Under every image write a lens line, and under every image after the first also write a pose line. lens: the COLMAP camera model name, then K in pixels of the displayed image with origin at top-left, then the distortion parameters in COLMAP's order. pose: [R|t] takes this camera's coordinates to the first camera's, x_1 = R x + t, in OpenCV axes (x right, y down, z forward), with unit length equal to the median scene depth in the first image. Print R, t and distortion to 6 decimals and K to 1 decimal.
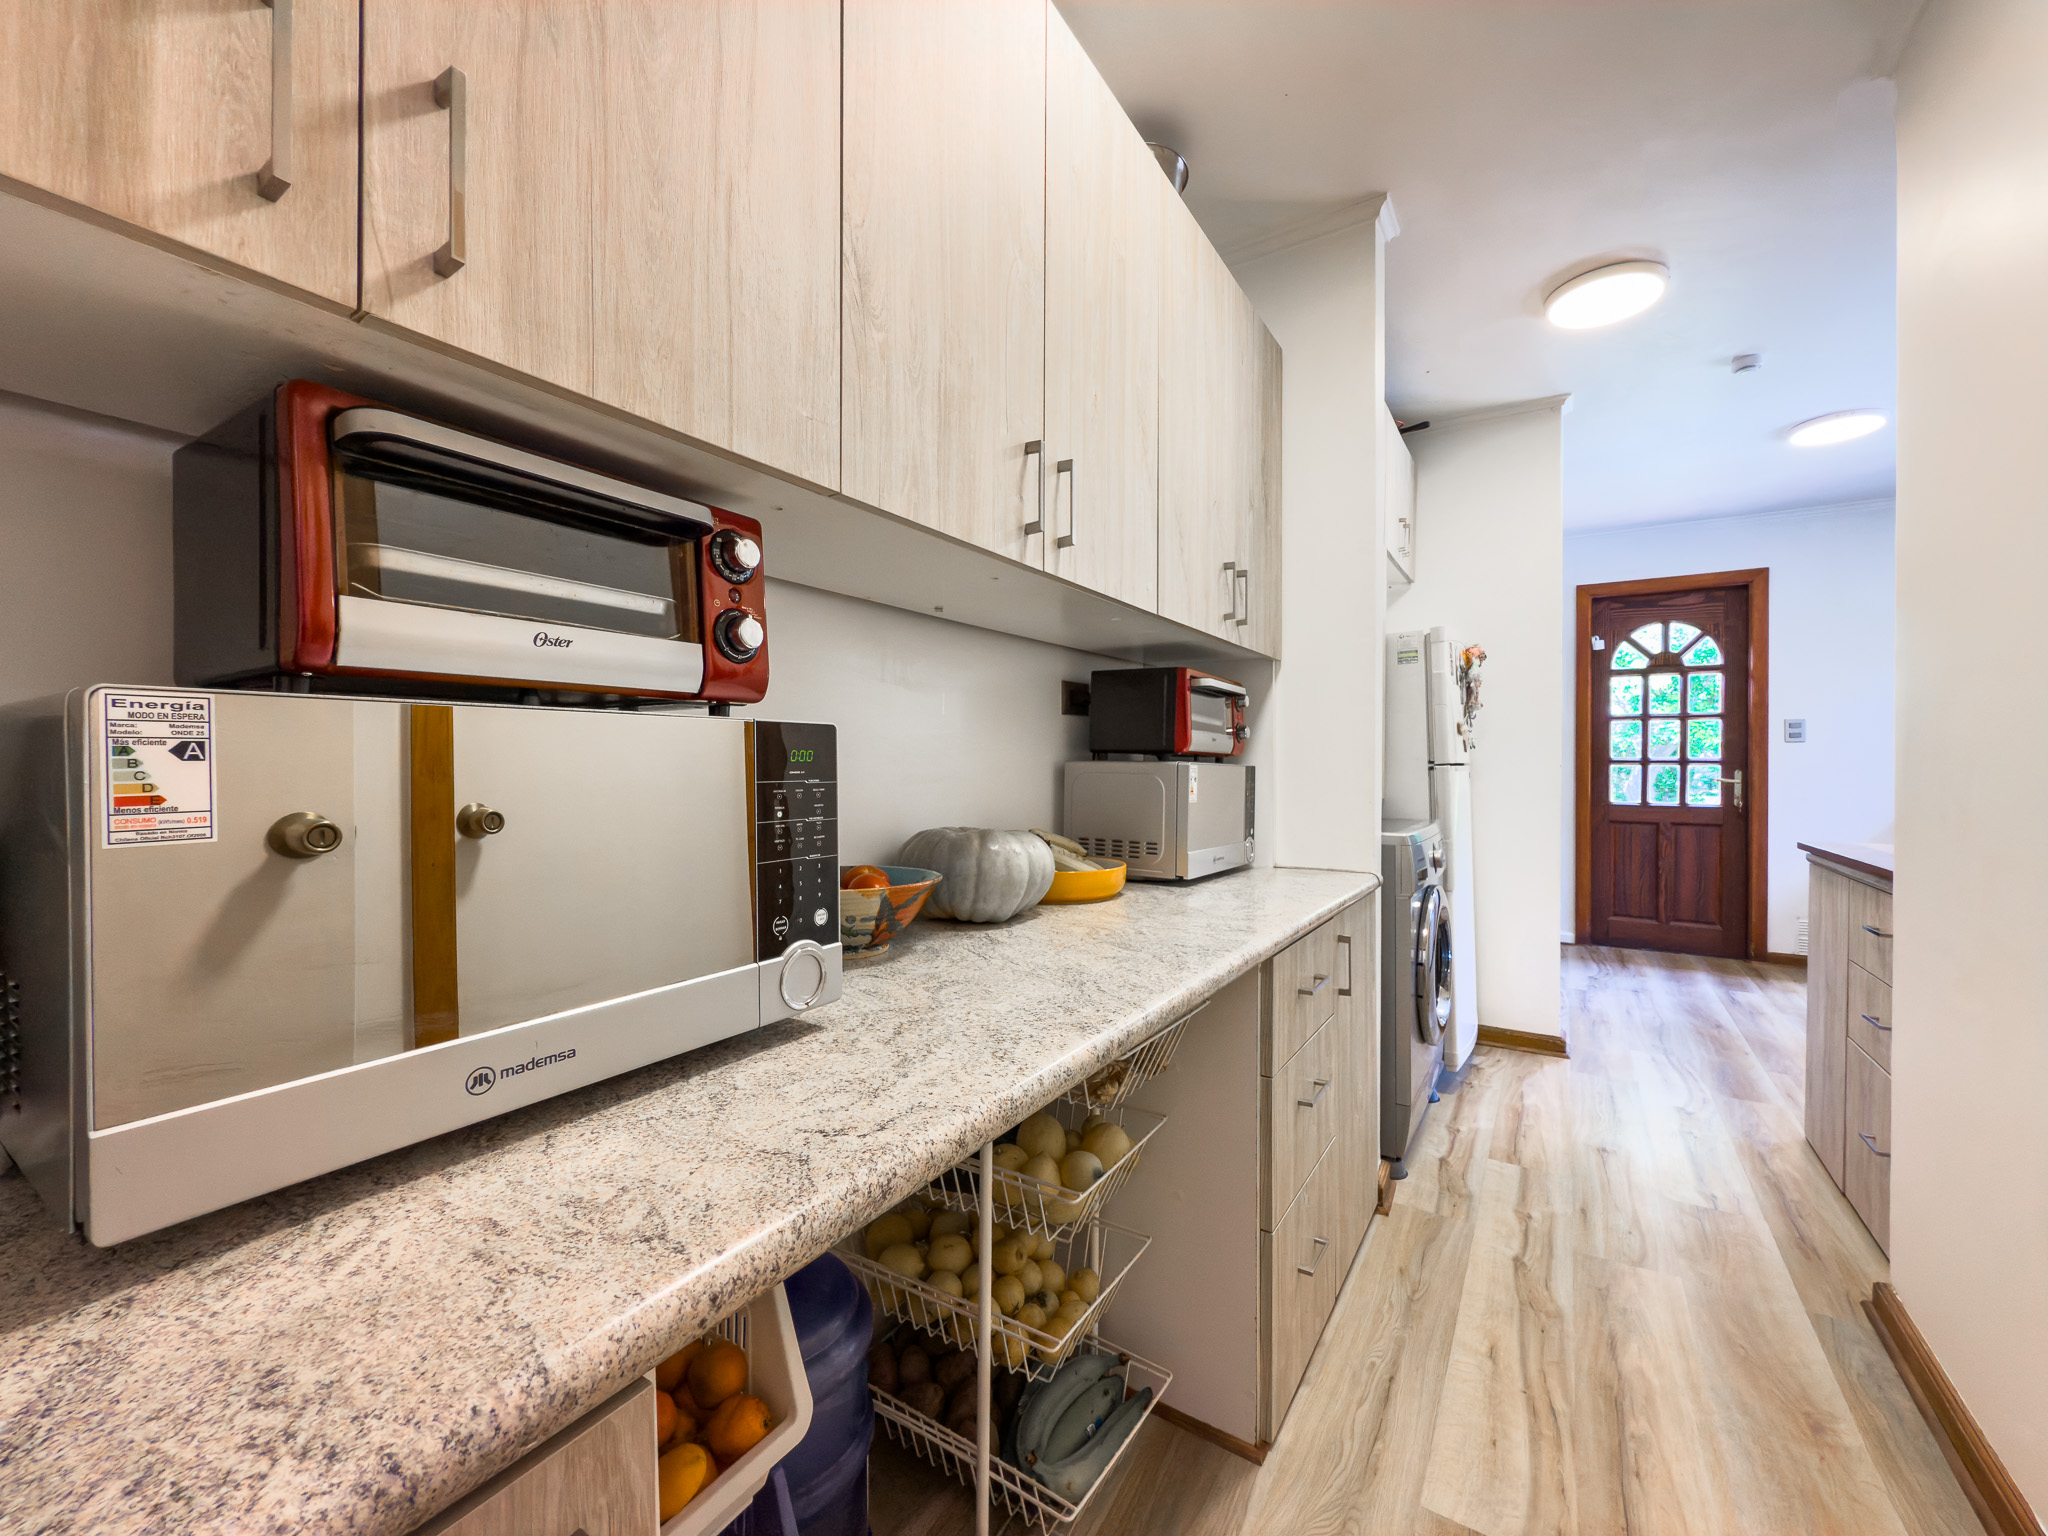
lens RADIAL K [[820.8, 0, 1041.2], [0, 820.8, 769.1], [0, 0, 1]] dist [-0.003809, -0.000160]
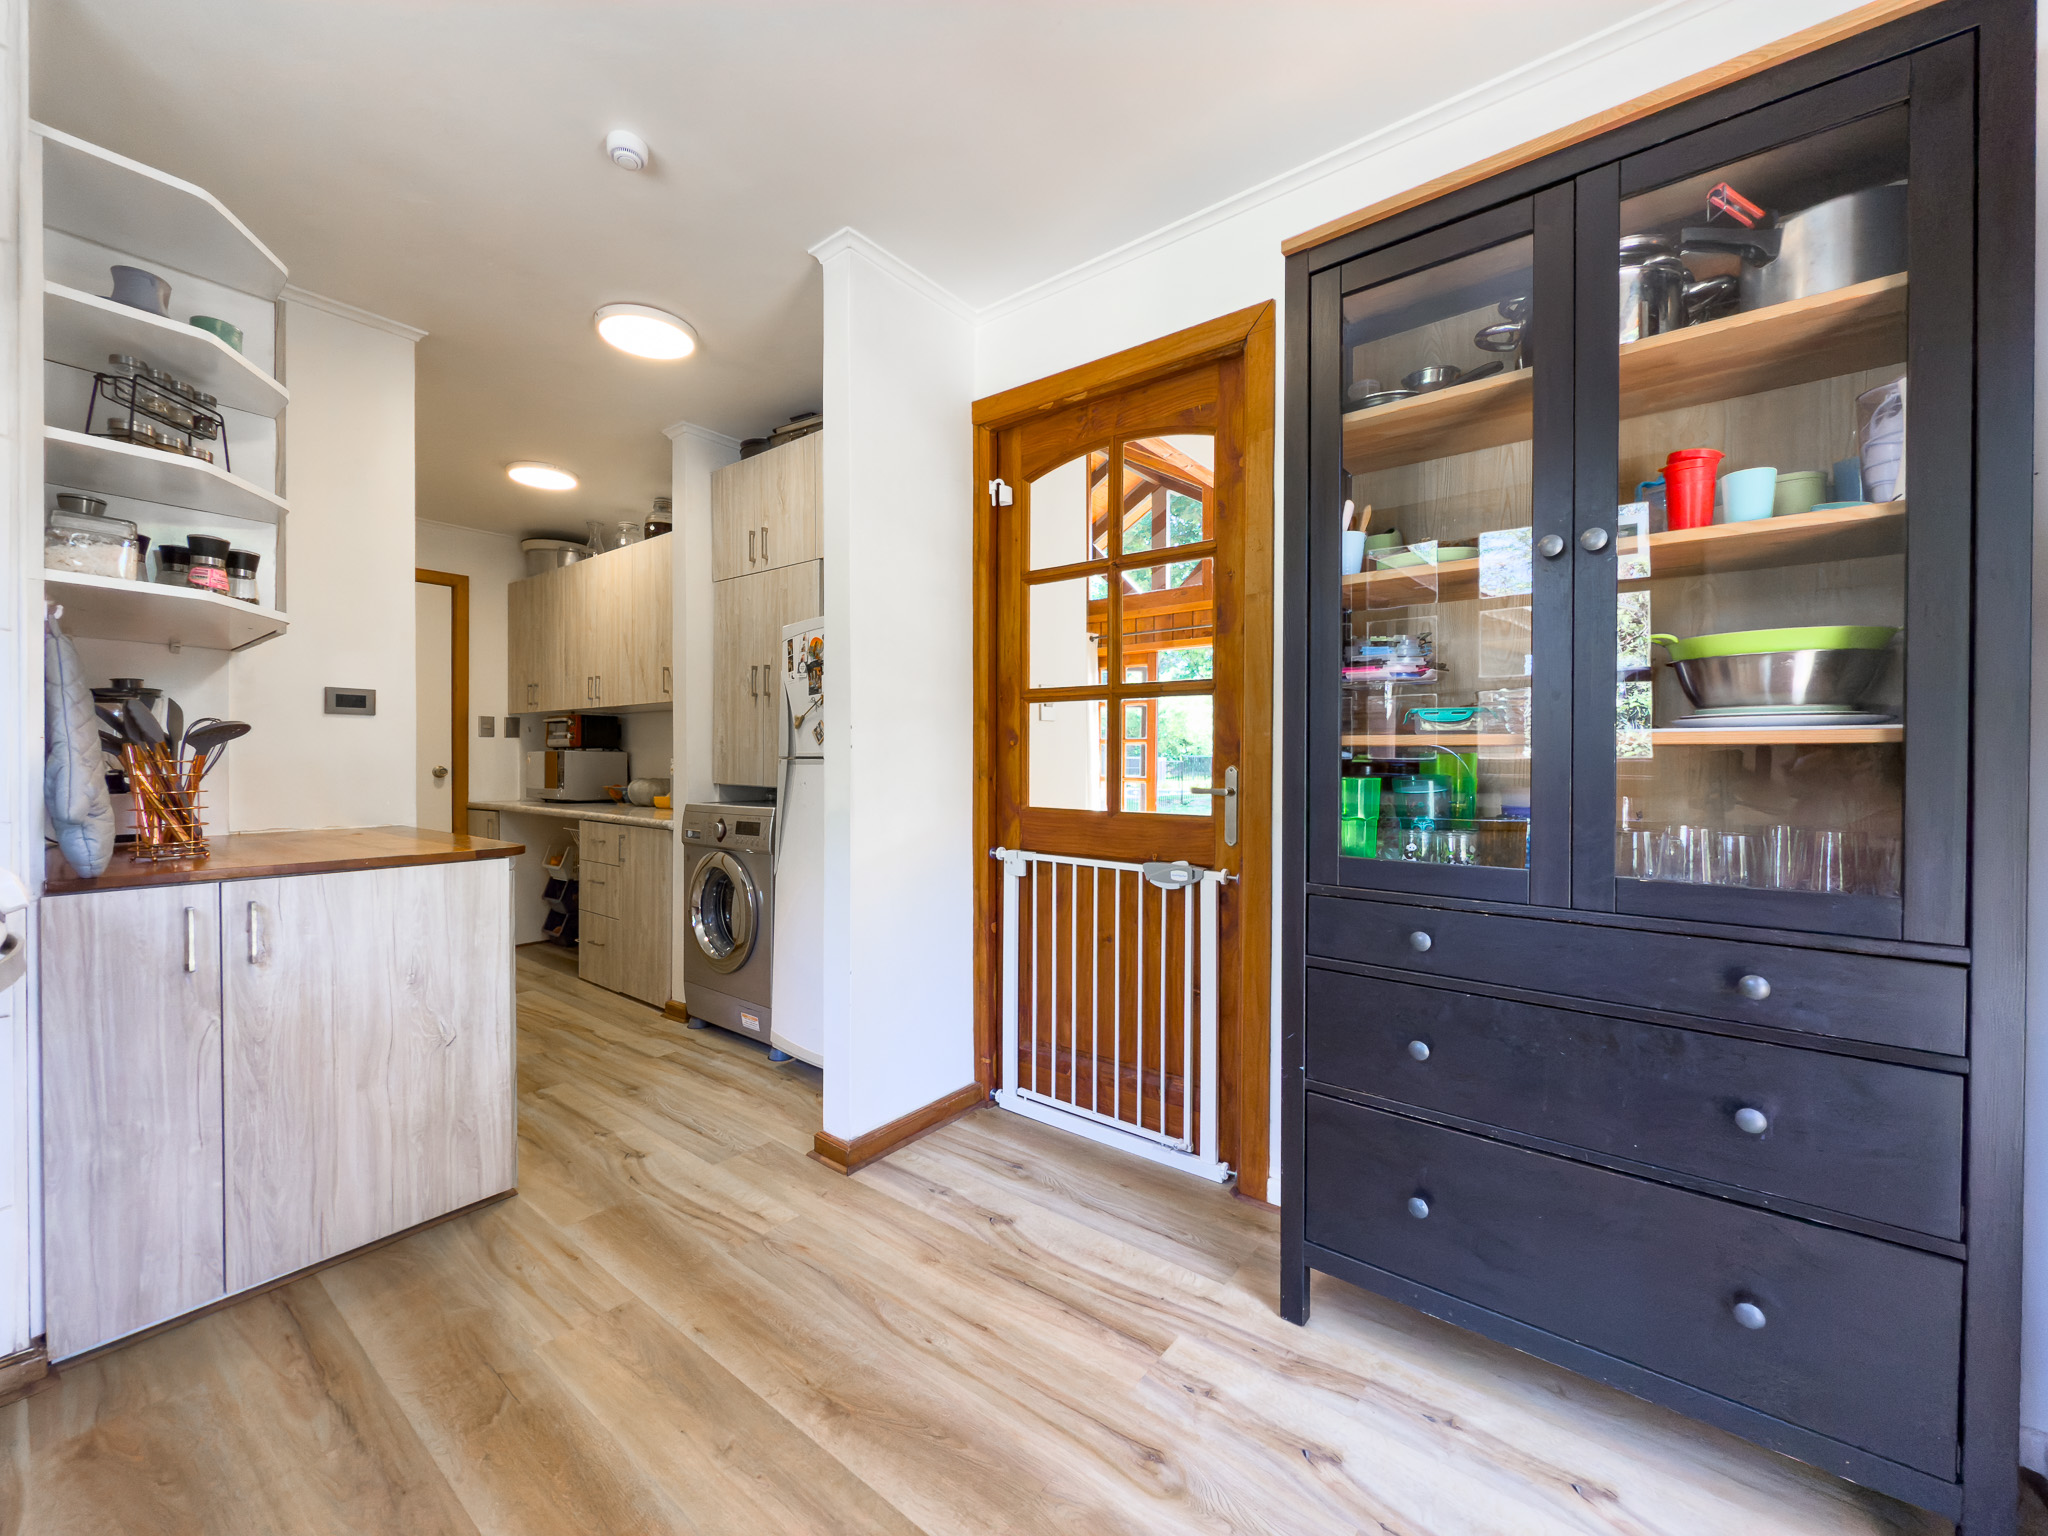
lens RADIAL K [[820.9, 0, 1029.6], [0, 820.9, 764.2], [0, 0, 1]] dist [-0.000737, -0.000384]
pose [[-0.099858, 0.002420, -0.994999, 1.982886], [-0.005281, 0.999982, 0.002962, -0.005282], [0.994988, 0.005550, -0.099843, 1.852292]]
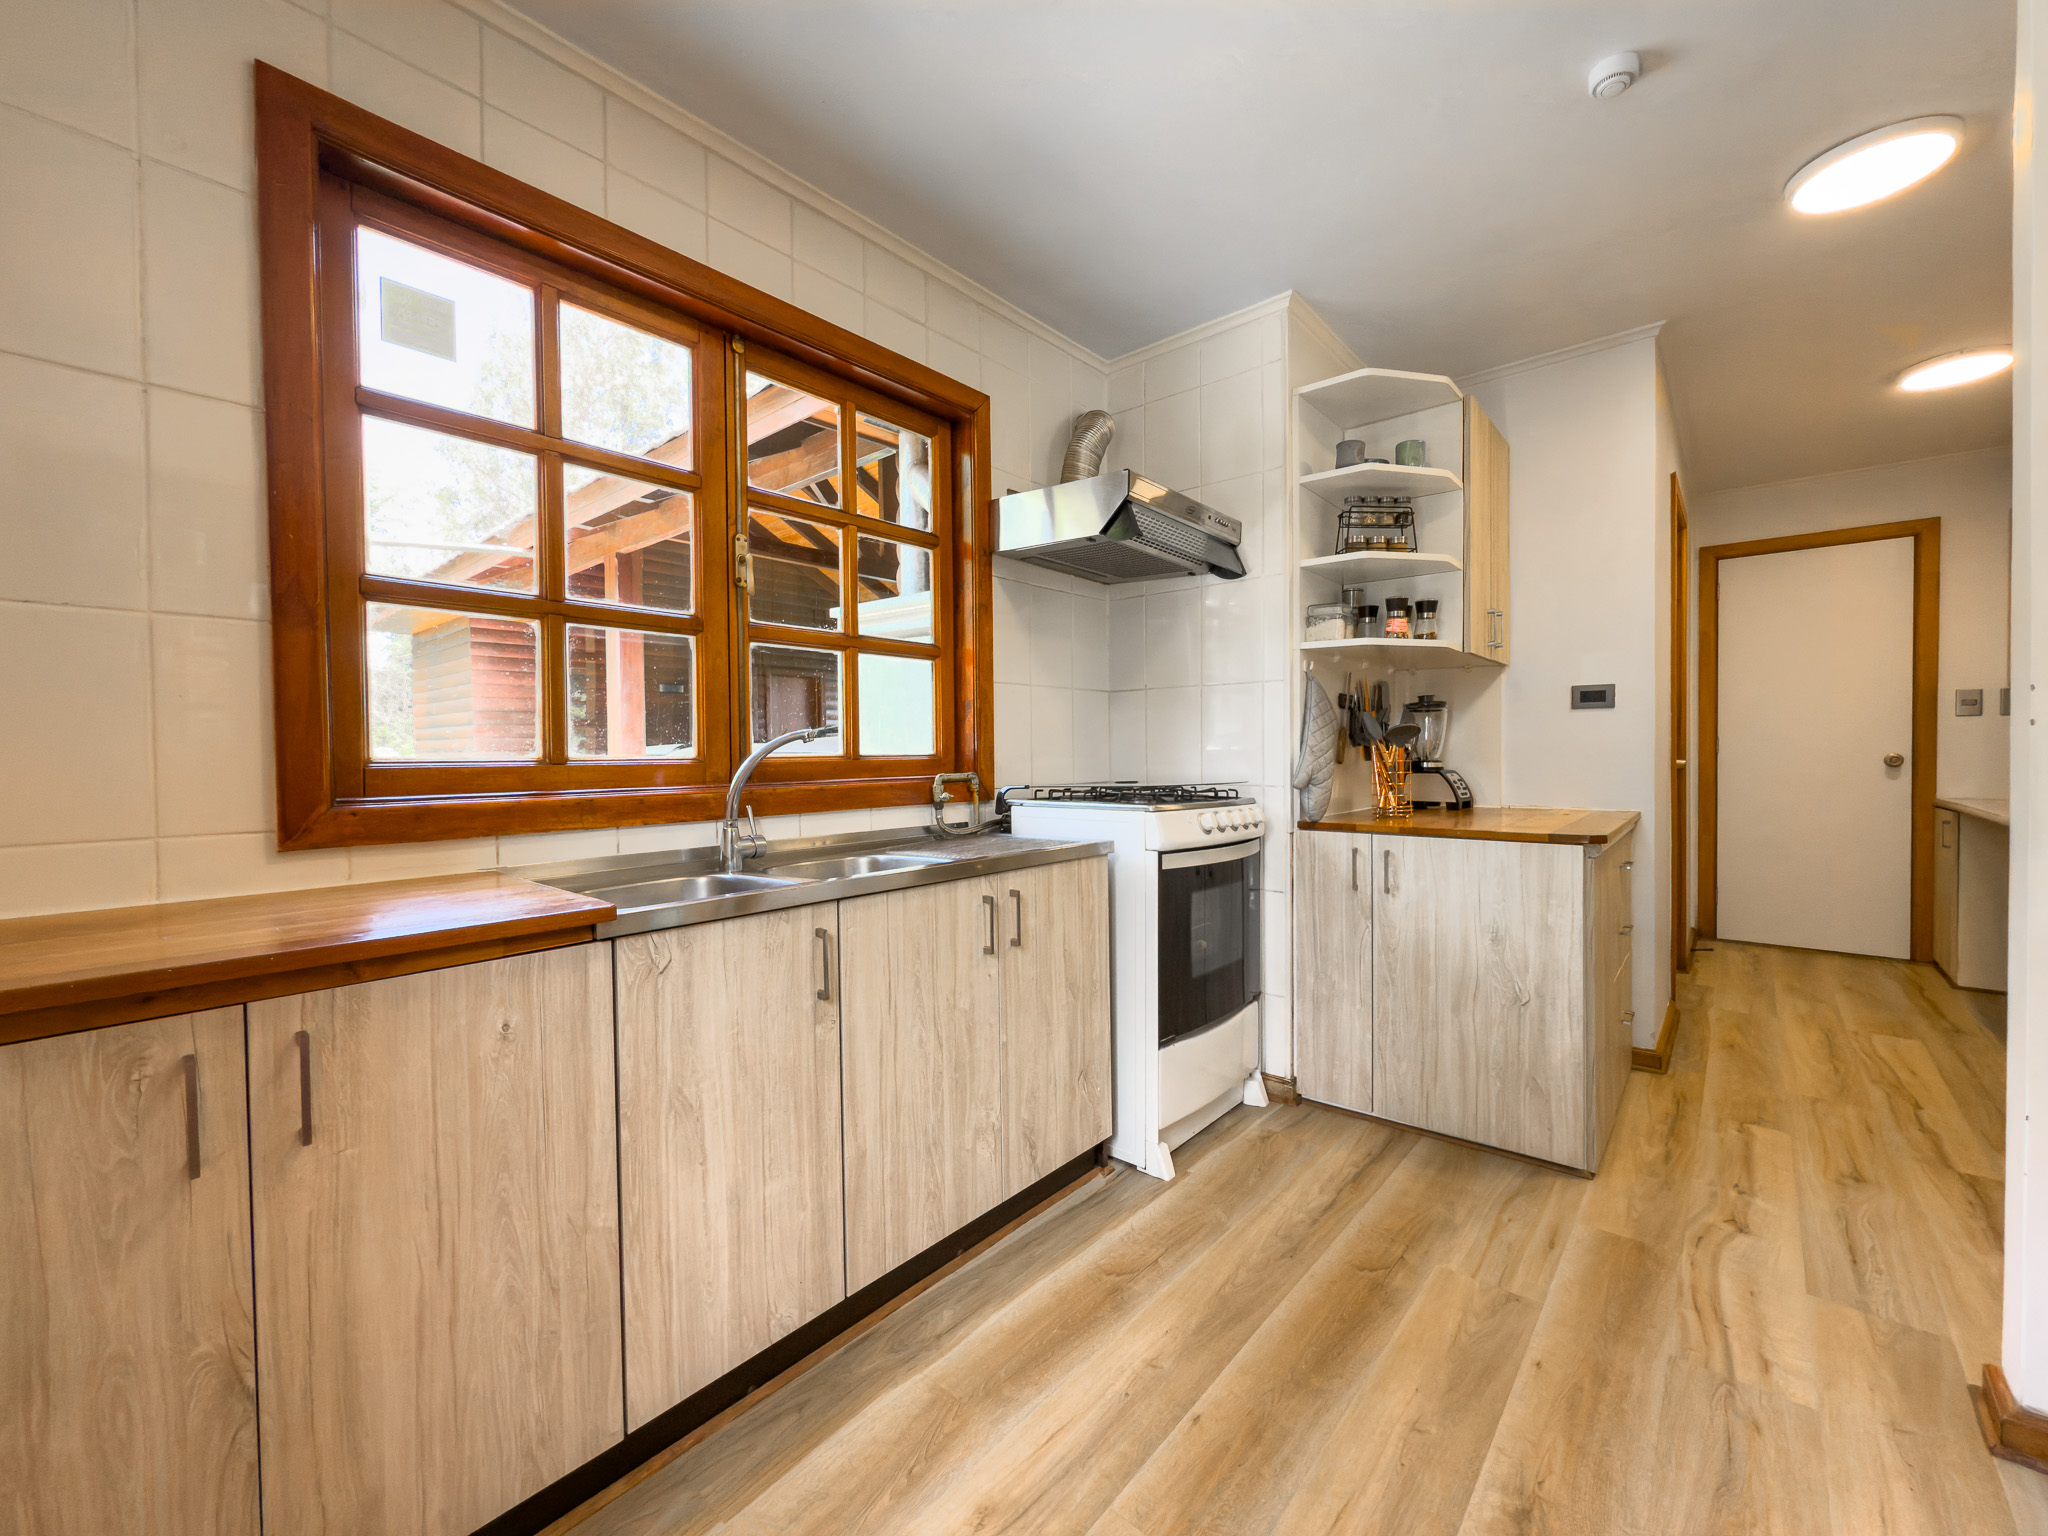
lens RADIAL K [[820.9, 0, 1019.3], [0, 820.9, 767.7], [0, 0, 1]] dist [-0.000737, -0.000384]
pose [[-0.987539, 0.003299, 0.157339, 1.595420], [0.007022, 0.999708, 0.023116, -0.010407], [-0.157217, 0.023933, -0.987274, 2.221871]]
